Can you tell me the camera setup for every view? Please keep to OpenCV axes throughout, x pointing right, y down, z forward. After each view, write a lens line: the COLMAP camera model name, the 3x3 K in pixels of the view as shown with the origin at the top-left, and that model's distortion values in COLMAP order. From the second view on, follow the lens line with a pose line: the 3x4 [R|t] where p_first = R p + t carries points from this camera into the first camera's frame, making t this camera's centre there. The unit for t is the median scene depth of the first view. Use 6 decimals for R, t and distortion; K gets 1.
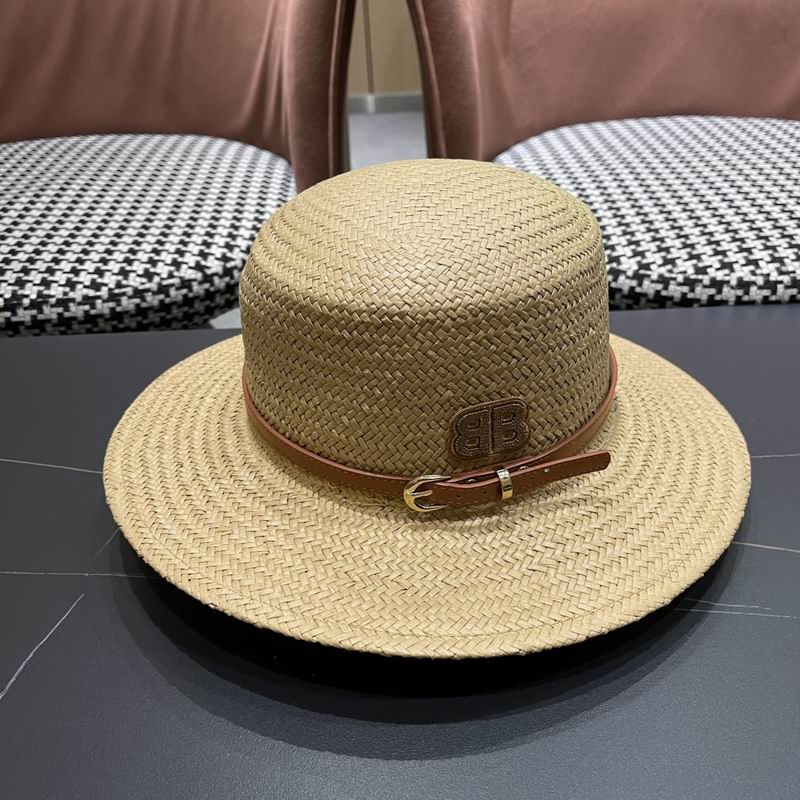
lens RADIAL K [[857.0, 0, 411.8], [0, 857.0, 402.2], [0, 0, 1]] dist [0.022248, 0.000000]
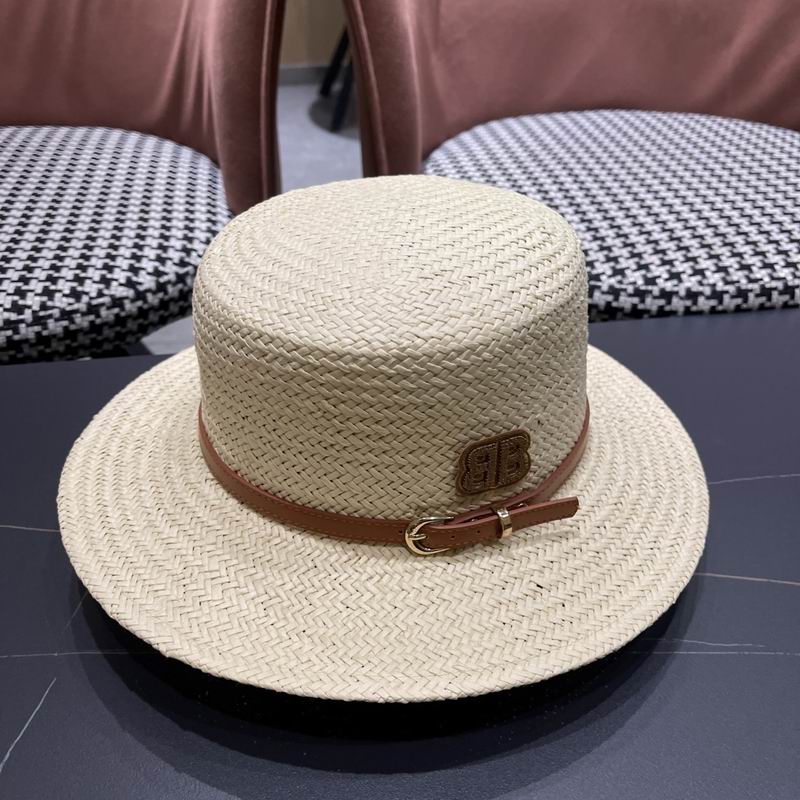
lens RADIAL K [[857.0, 0, 414.2], [0, 857.0, 406.6], [0, 0, 1]] dist [0.022248, 0.000000]
pose [[0.992187, -0.037650, 0.118940, -0.059089], [0.032382, 0.998420, 0.045914, -0.058341], [-0.120481, -0.041704, 0.991839, 0.028667]]
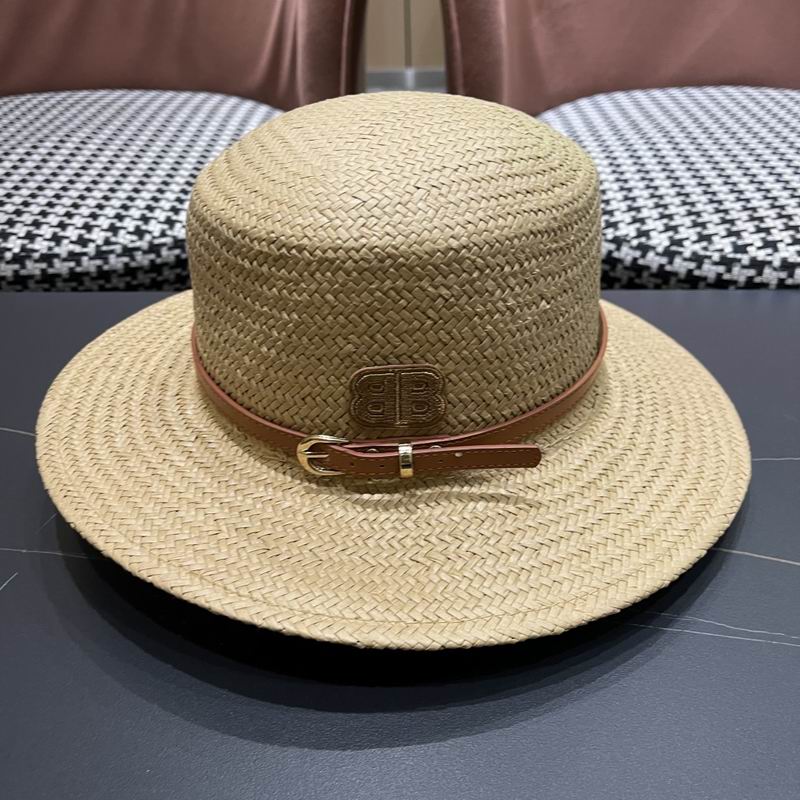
lens RADIAL K [[857.0, 0, 396.6], [0, 857.0, 405.7], [0, 0, 1]] dist [0.022248, 0.000000]
pose [[0.997538, 0.047477, -0.051611, 0.030899], [-0.046328, 0.998656, 0.023243, 0.005710], [0.052645, -0.020795, 0.998397, 0.075785]]
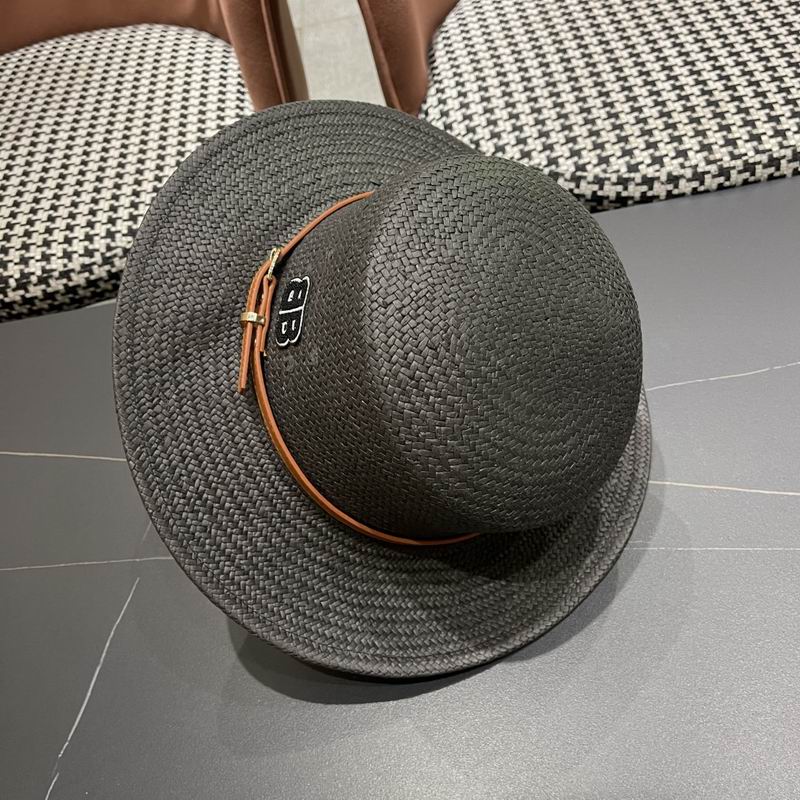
lens RADIAL K [[857.0, 0, 399.2], [0, 857.0, 393.4], [0, 0, 1]] dist [0.022248, 0.000000]
pose [[0.988384, -0.123691, -0.088306, 0.105077], [0.144626, 0.944039, 0.296435, -0.232760], [0.046698, -0.305763, 0.950962, -0.097432]]
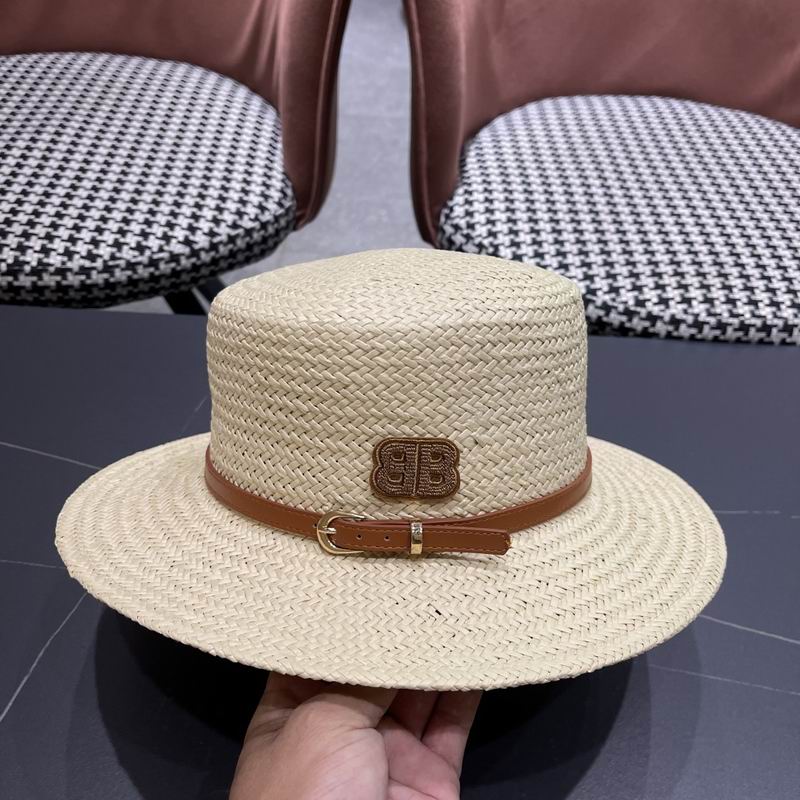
lens RADIAL K [[857.0, 0, 402.8], [0, 857.0, 401.1], [0, 0, 1]] dist [0.022248, 0.000000]
pose [[0.995161, 0.092272, 0.033771, 0.003835], [-0.096906, 0.978501, 0.182057, -0.190381], [-0.016246, -0.184449, 0.982708, -0.106431]]
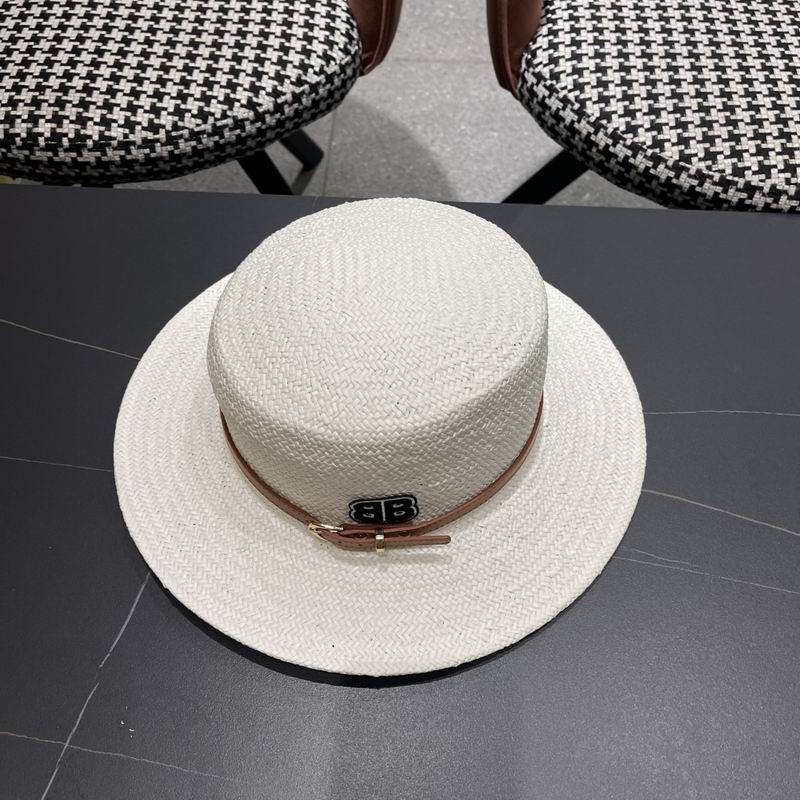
lens RADIAL K [[857.0, 0, 408.8], [0, 857.0, 407.5], [0, 0, 1]] dist [0.022248, 0.000000]
pose [[0.996558, 0.082767, -0.004584, -0.028281], [-0.072136, 0.893144, 0.443948, -0.312514], [0.040839, -0.442090, 0.896041, -0.064189]]
